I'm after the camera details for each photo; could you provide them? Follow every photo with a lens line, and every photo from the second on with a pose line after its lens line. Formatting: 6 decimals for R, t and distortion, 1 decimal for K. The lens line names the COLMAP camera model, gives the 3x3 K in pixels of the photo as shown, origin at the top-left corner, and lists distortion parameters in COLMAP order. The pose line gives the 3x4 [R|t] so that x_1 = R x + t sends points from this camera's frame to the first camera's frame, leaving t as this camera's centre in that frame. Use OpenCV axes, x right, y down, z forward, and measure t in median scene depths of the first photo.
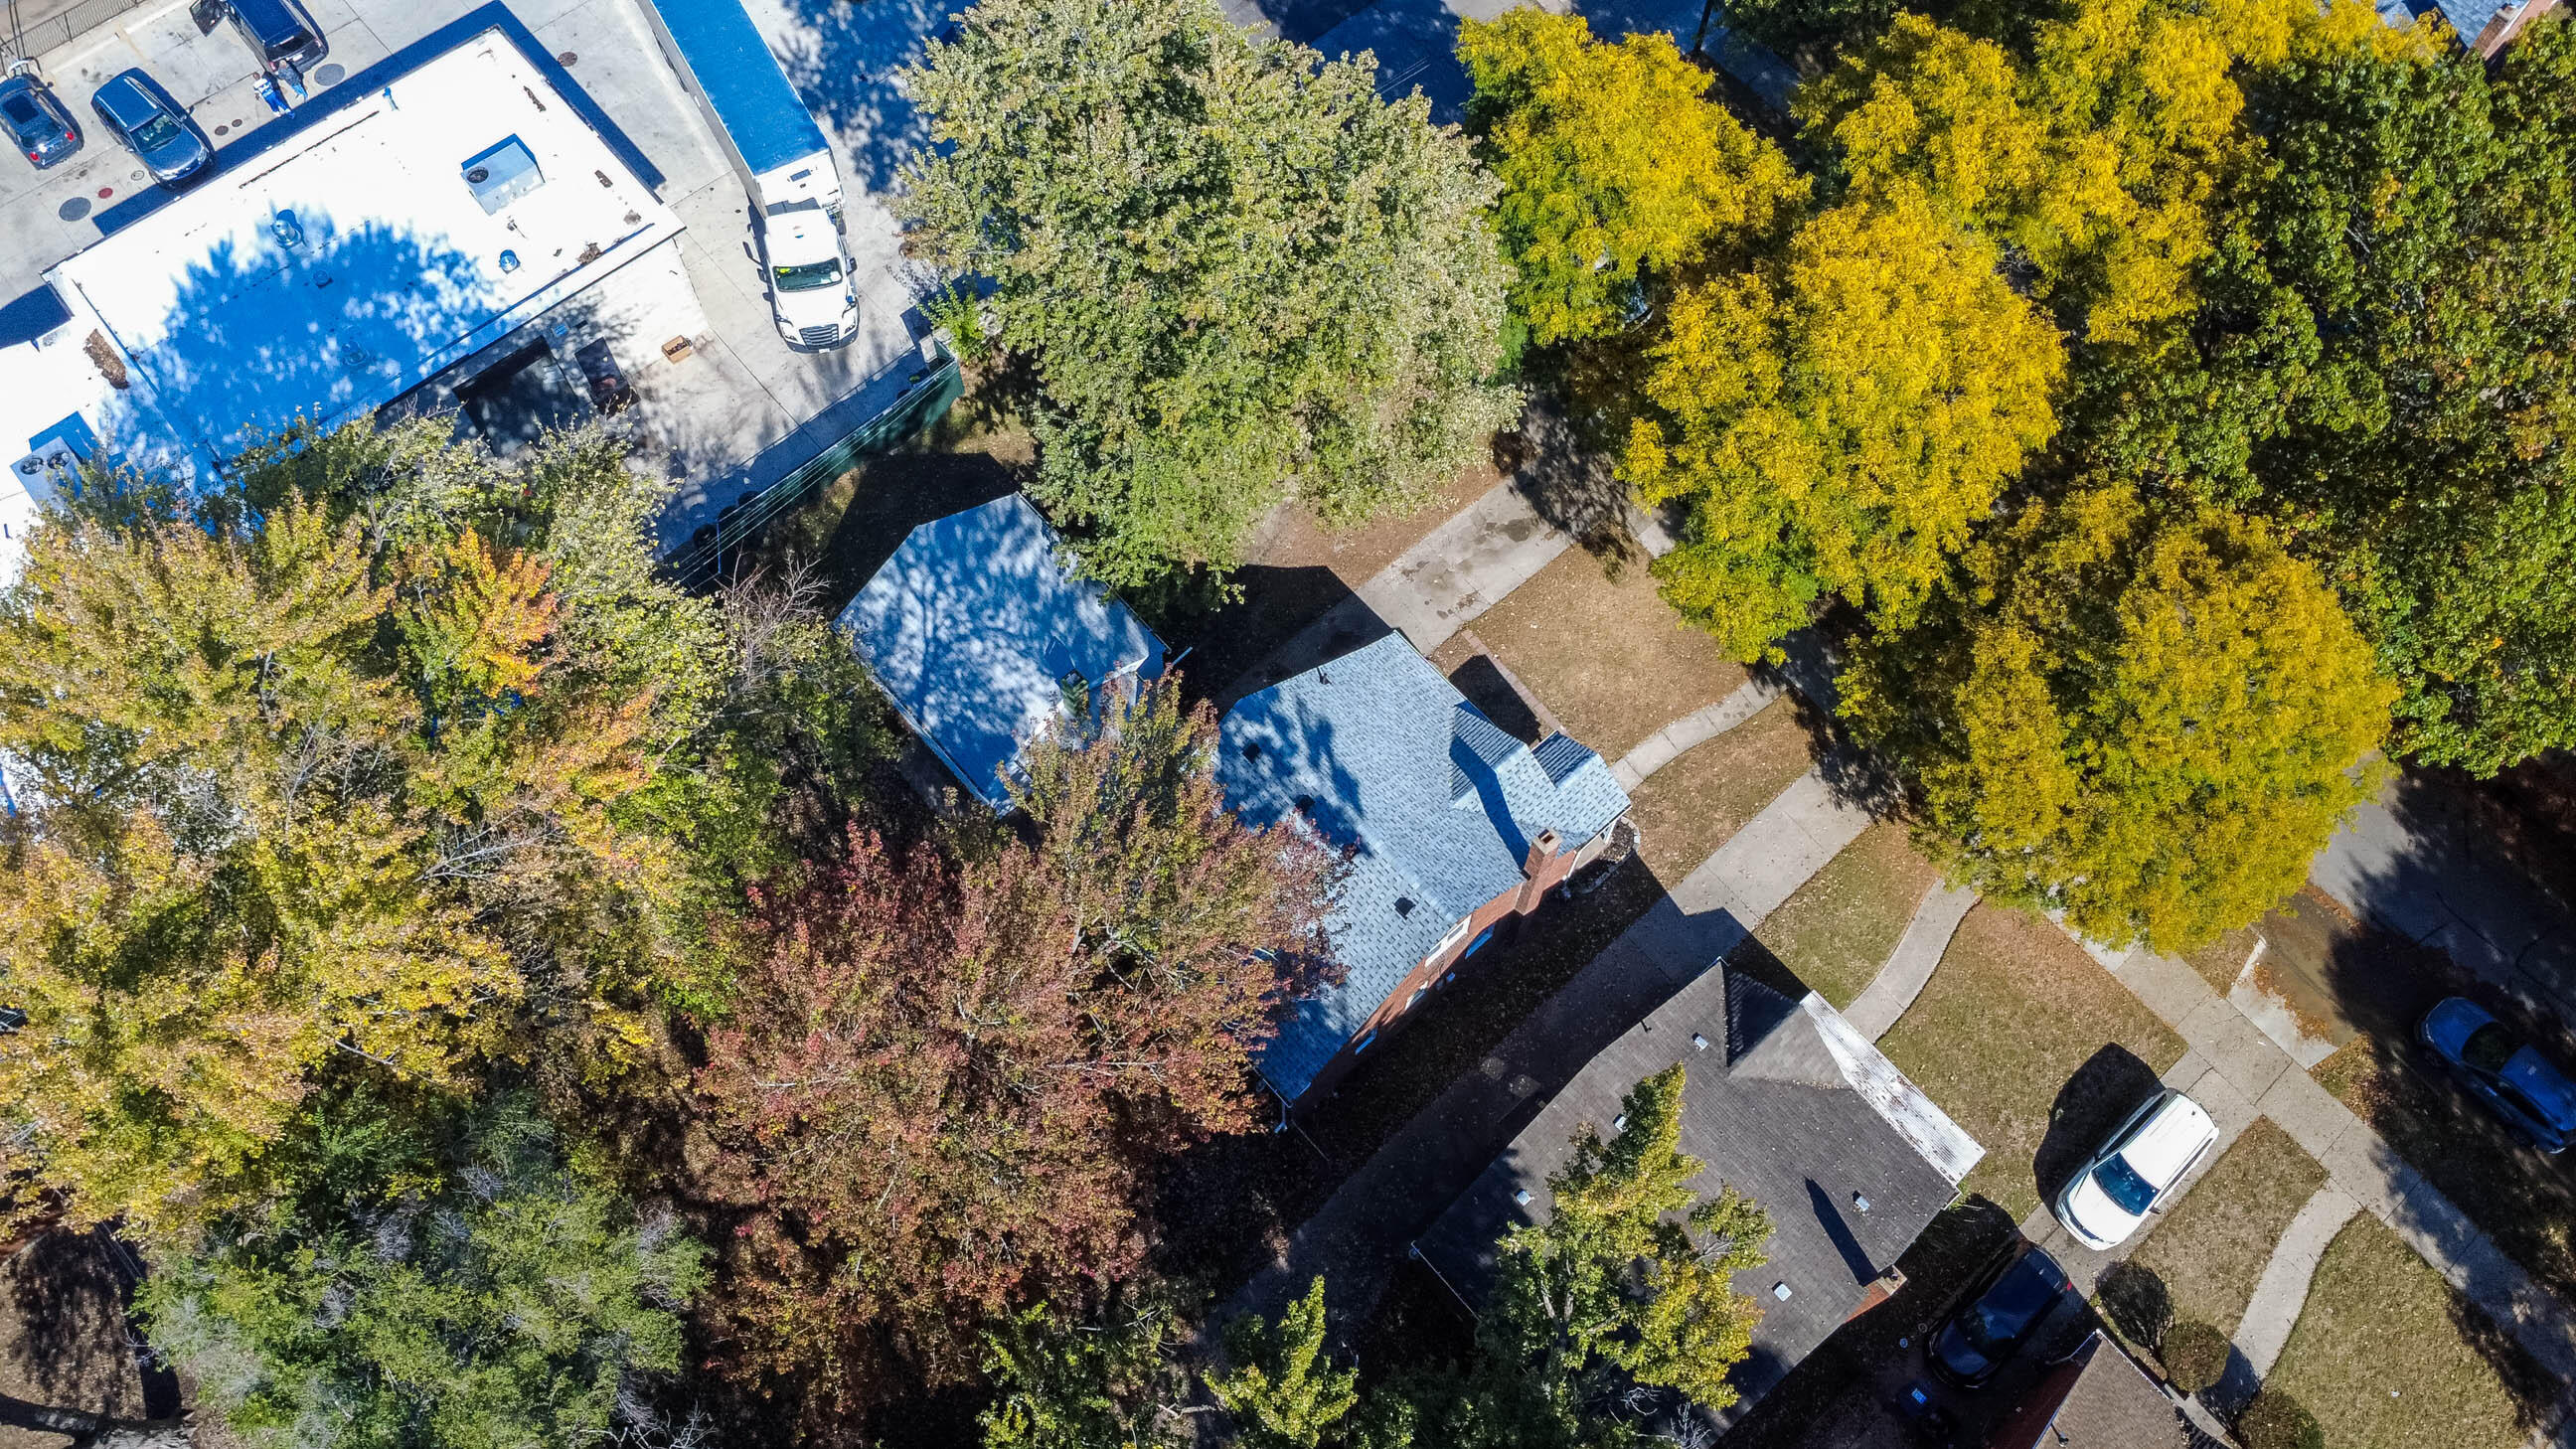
lens RADIAL K [[1961.6, 0, 1288.0], [0, 1961.6, 724.5], [0, 0, 1]] dist [0.002560, 0.003471]
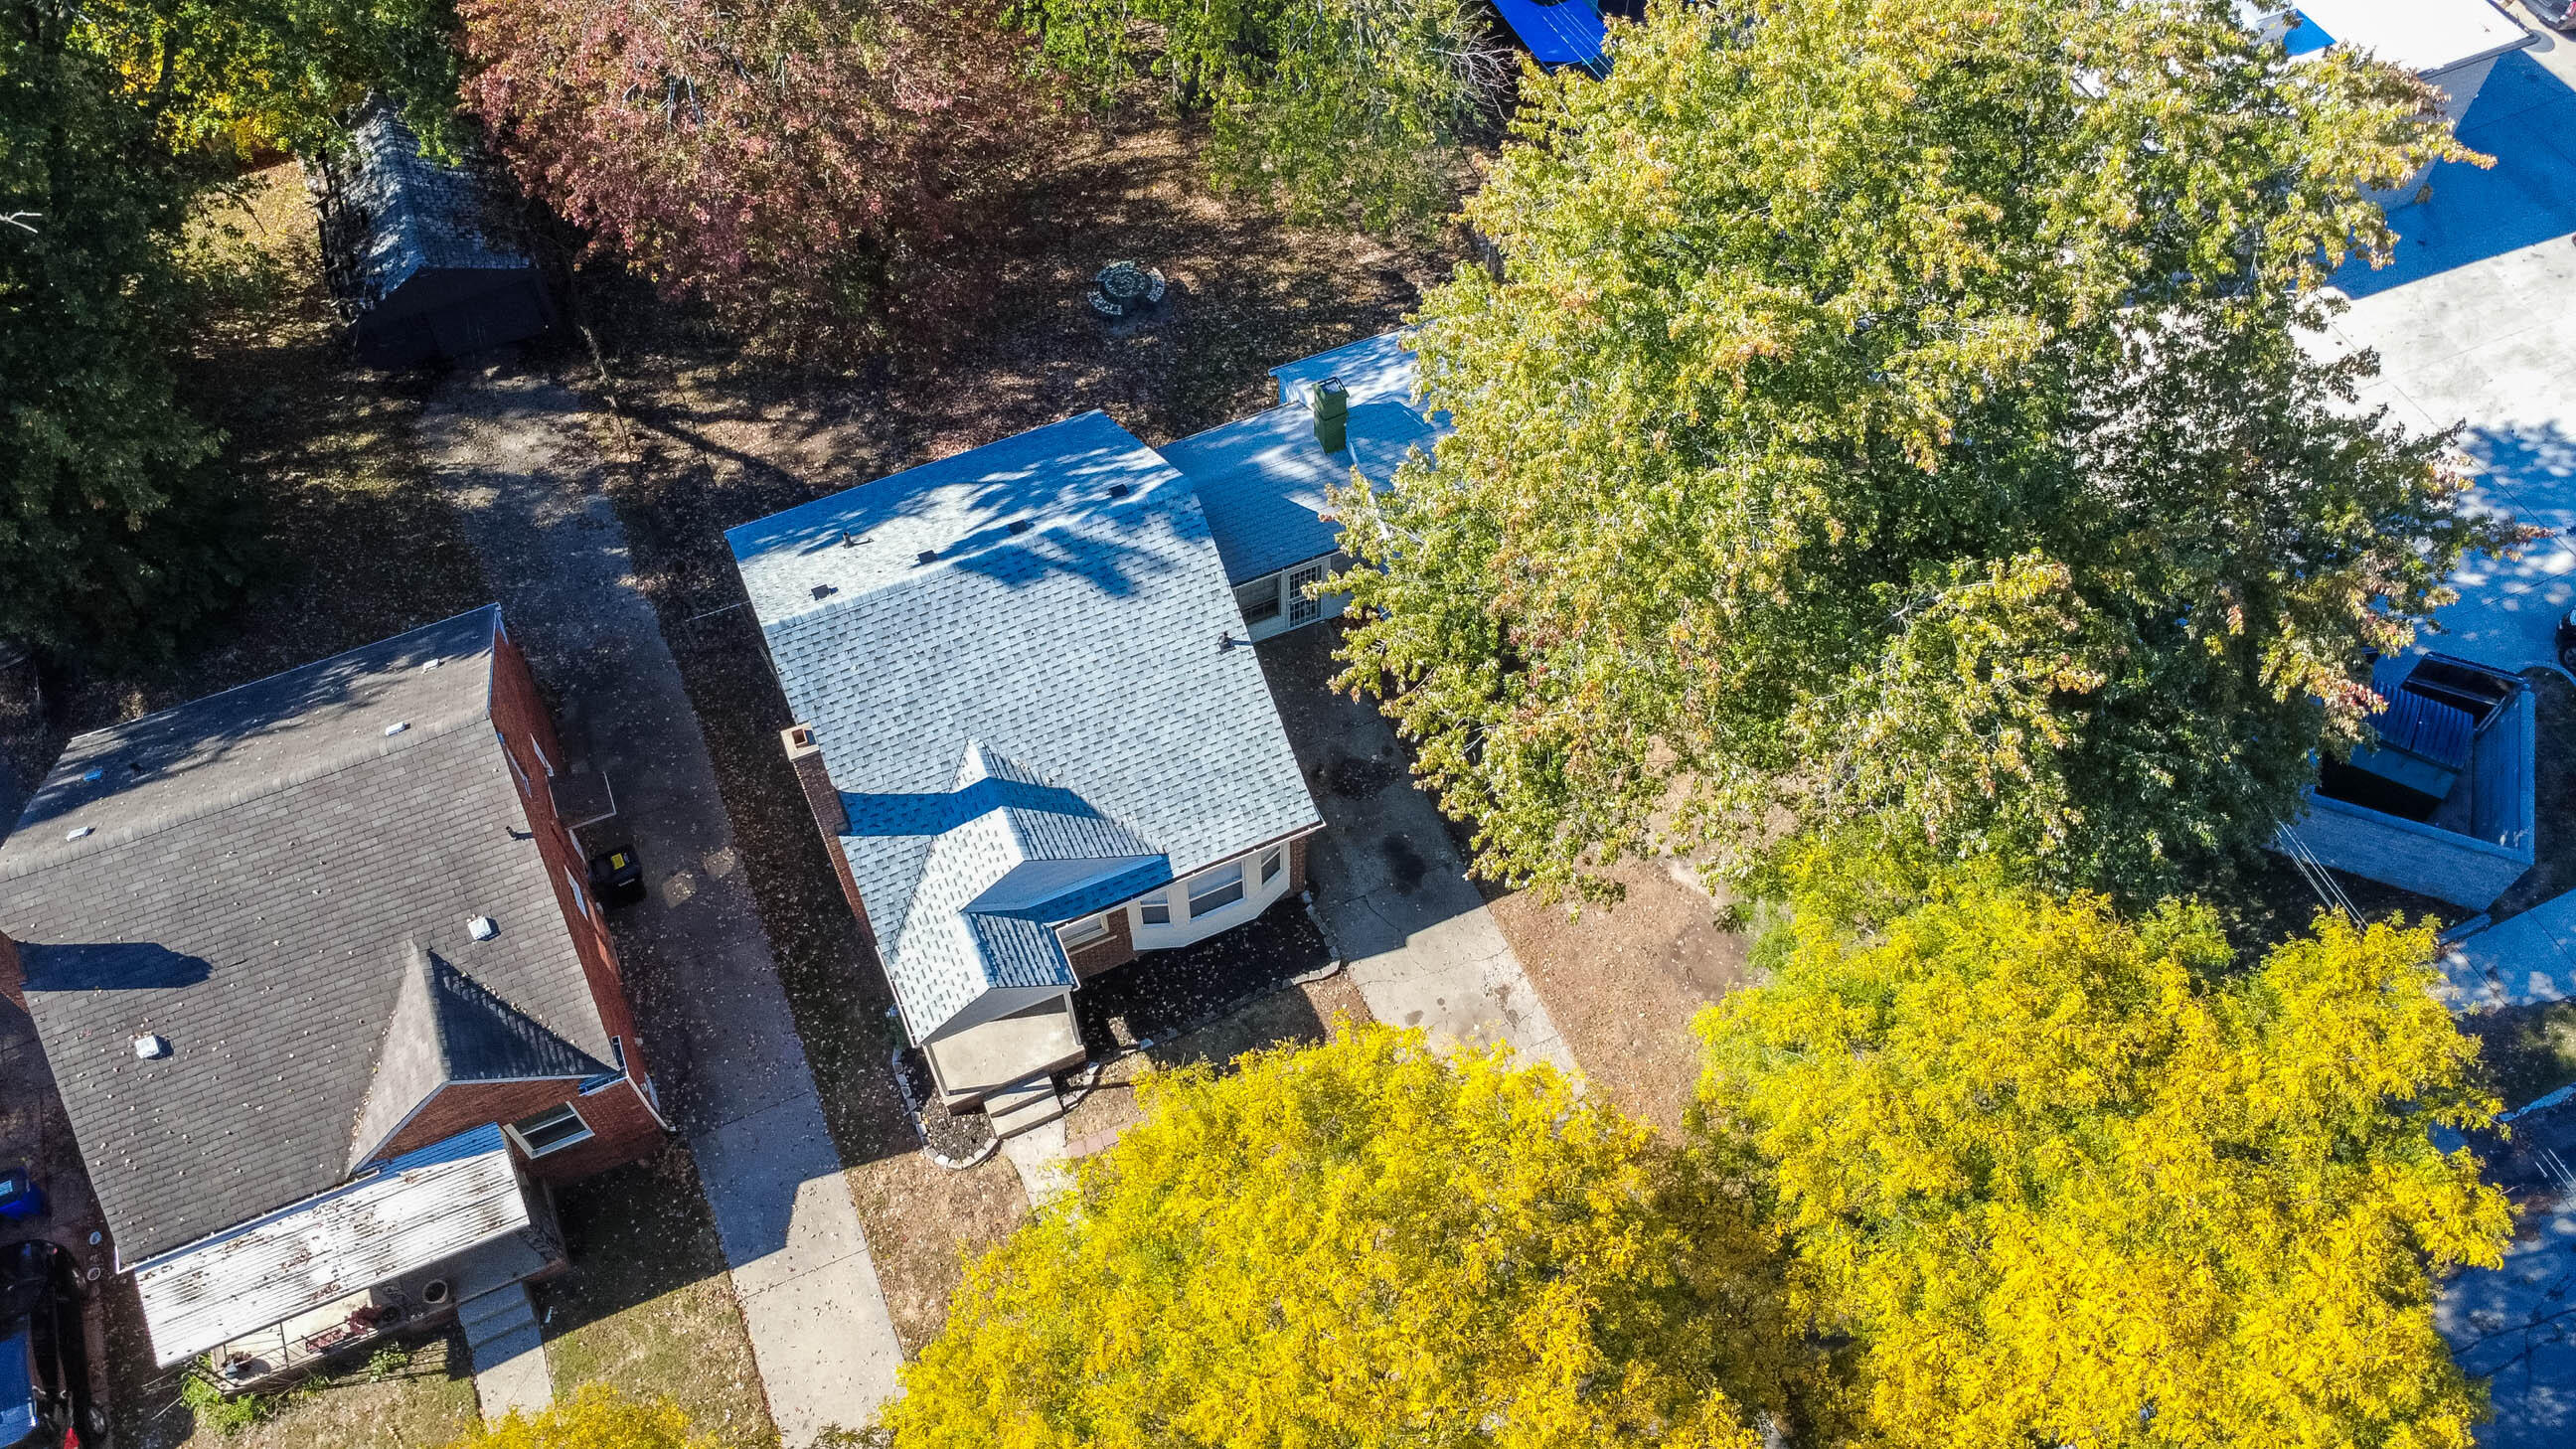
lens RADIAL K [[1961.6, 0, 1288.0], [0, 1961.6, 724.5], [0, 0, 1]] dist [0.002560, 0.003471]
pose [[-0.300808, 0.779776, -0.549057, 0.388063], [-0.853171, 0.037234, 0.520301, -0.374179], [0.426162, 0.624950, 0.654082, 0.558318]]
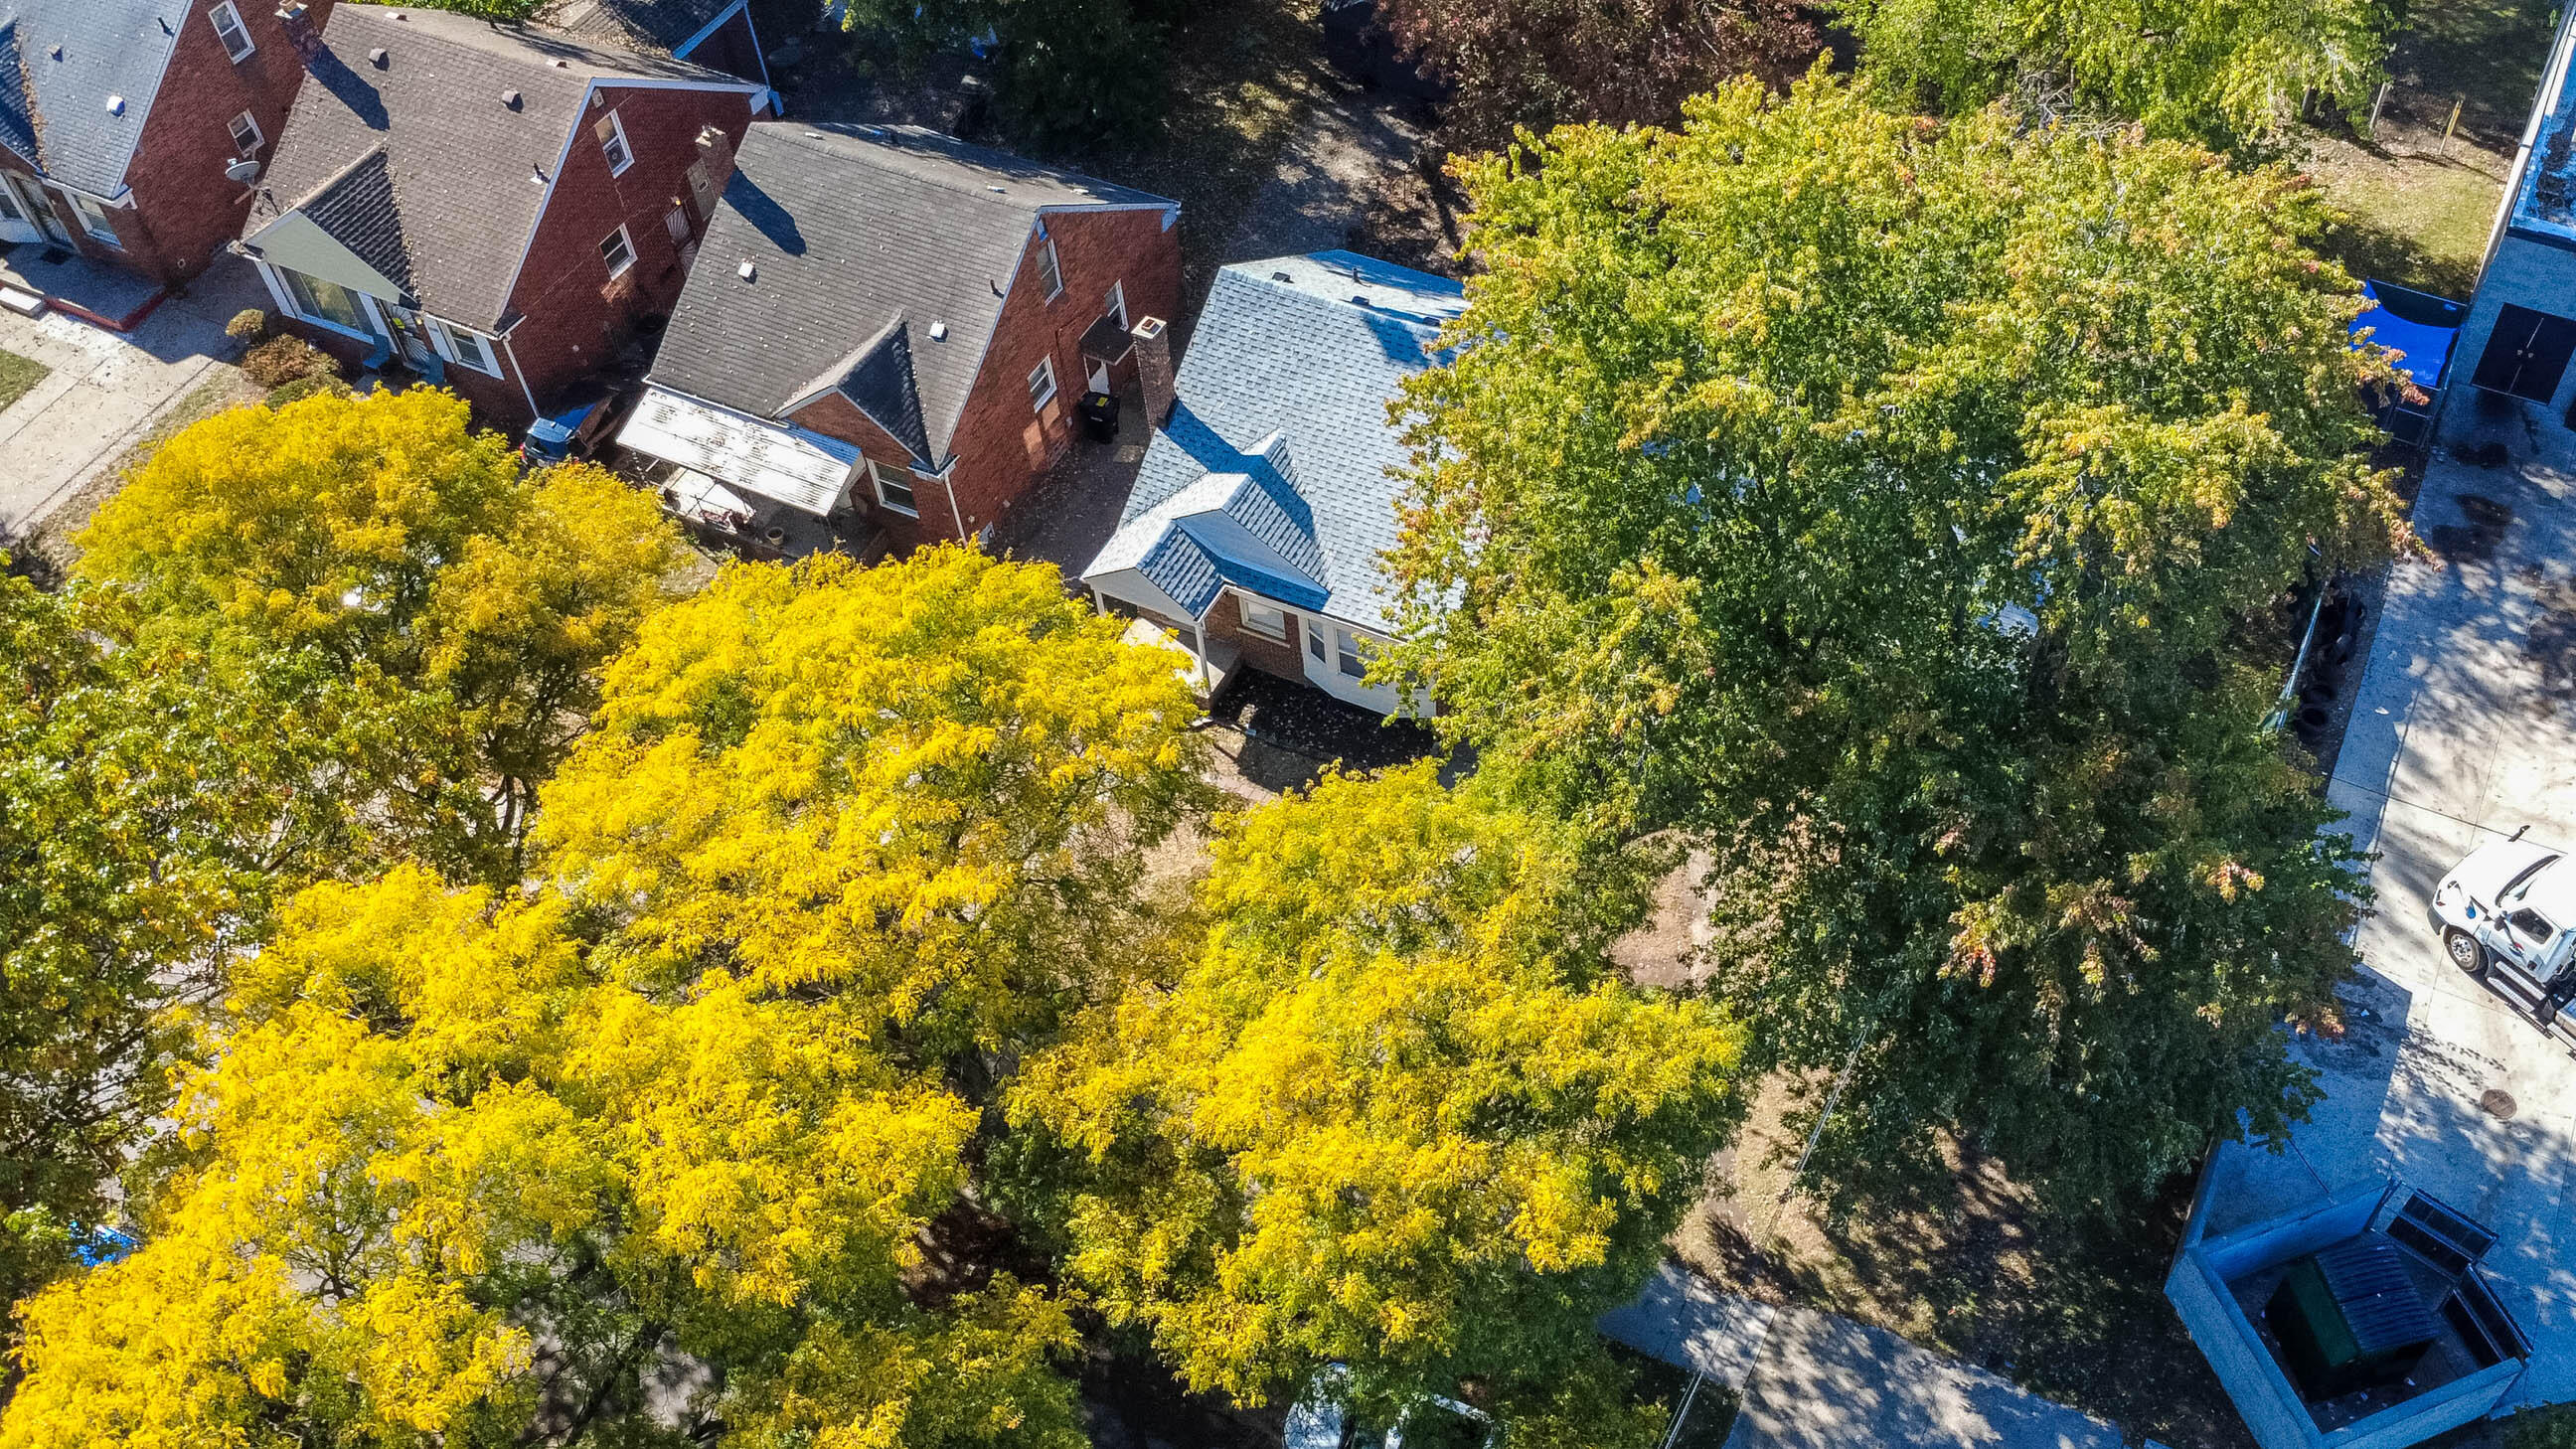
lens RADIAL K [[2337.1, 0, 1525.0], [0, 2337.1, 846.7], [0, 0, 1]] dist [0.001529, 0.001079]
pose [[-0.910029, 0.313894, -0.270772, 0.291957], [-0.378870, -0.364691, 0.850563, -0.843695], [0.168239, 0.876625, 0.450804, 0.672652]]
